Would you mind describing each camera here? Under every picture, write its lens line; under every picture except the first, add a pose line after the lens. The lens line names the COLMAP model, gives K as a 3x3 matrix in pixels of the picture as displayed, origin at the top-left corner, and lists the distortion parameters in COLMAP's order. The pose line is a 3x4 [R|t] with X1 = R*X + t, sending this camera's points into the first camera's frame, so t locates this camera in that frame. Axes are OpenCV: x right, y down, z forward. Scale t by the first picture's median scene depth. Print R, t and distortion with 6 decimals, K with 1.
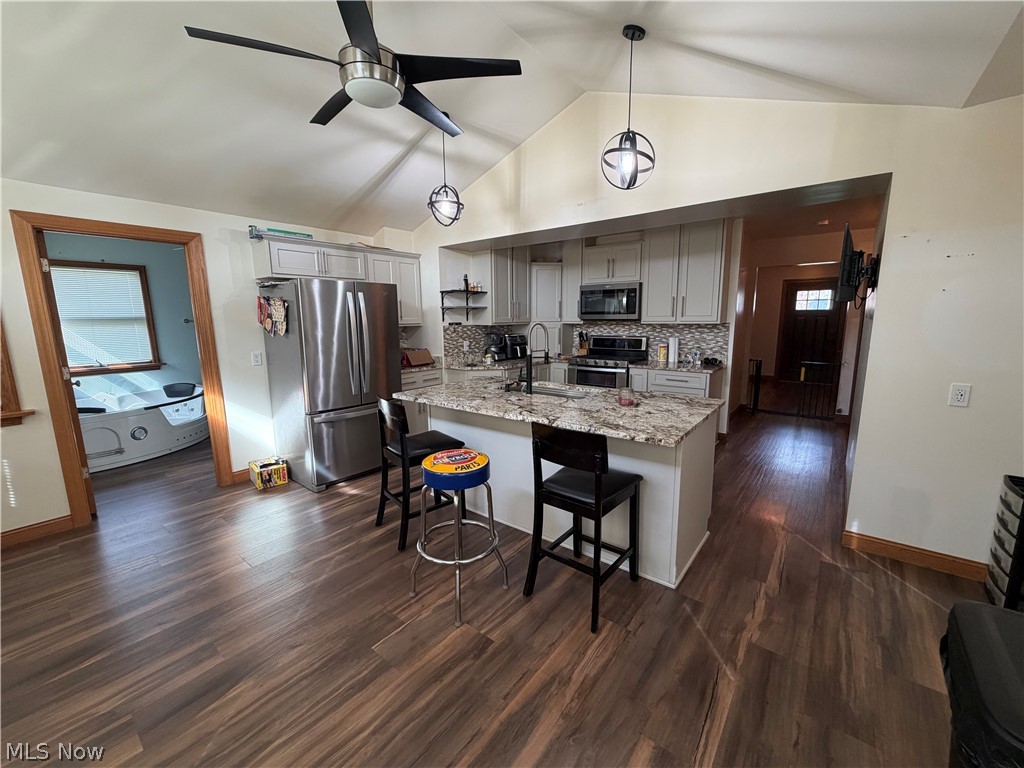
lens RADIAL K [[411.8, 0, 511.5], [0, 411.8, 381.7], [0, 0, 1]] dist [0.001691, 0.000569]
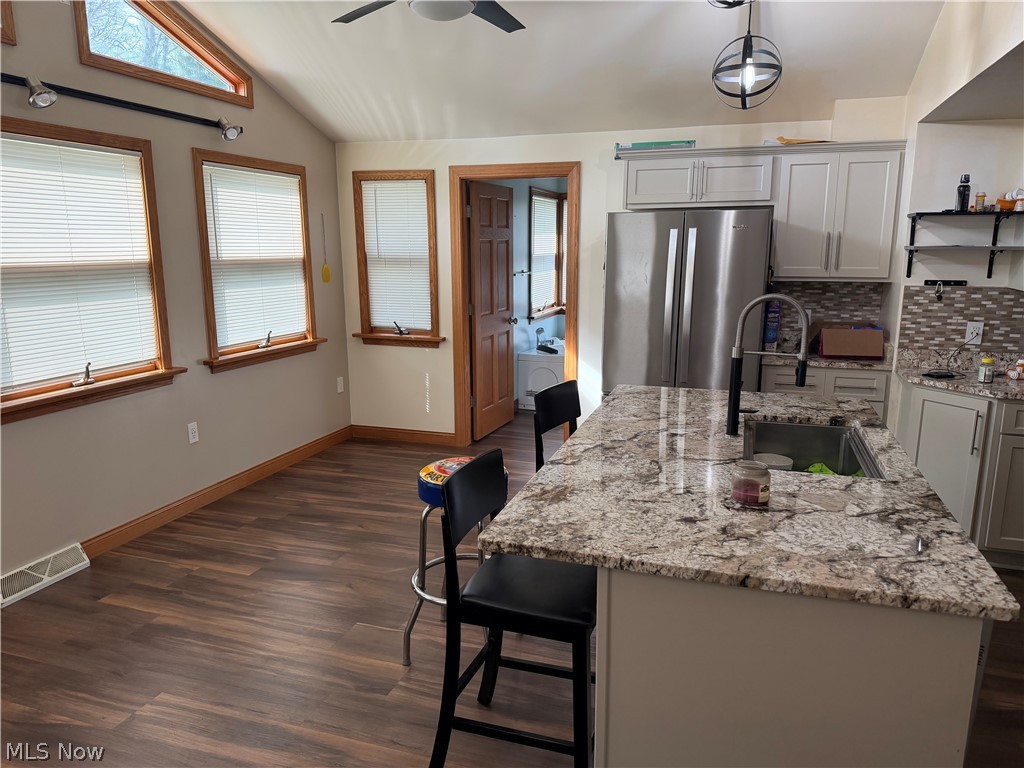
lens RADIAL K [[714.1, 0, 511.7], [0, 714.1, 388.9], [0, 0, 1]] dist [-0.005368, -0.007058]
pose [[0.347411, 0.195084, -0.917196, 0.489322], [-0.151229, 0.976972, 0.150516, -0.075691], [0.925438, 0.086415, 0.368913, 0.277211]]
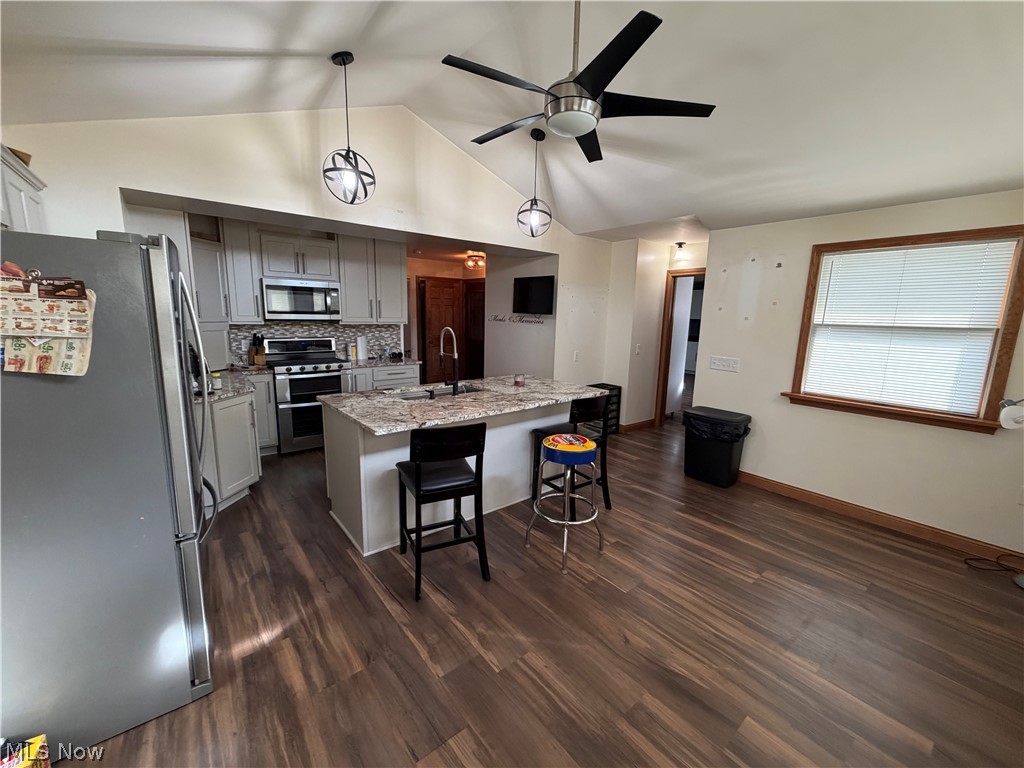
lens RADIAL K [[411.8, 0, 512.8], [0, 411.8, 384.7], [0, 0, 1]] dist [0.001691, 0.000569]
pose [[0.214745, -0.154969, 0.964297, -0.628498], [0.129610, 0.983121, 0.129130, -0.076798], [-0.968032, 0.097252, 0.231206, 0.403670]]
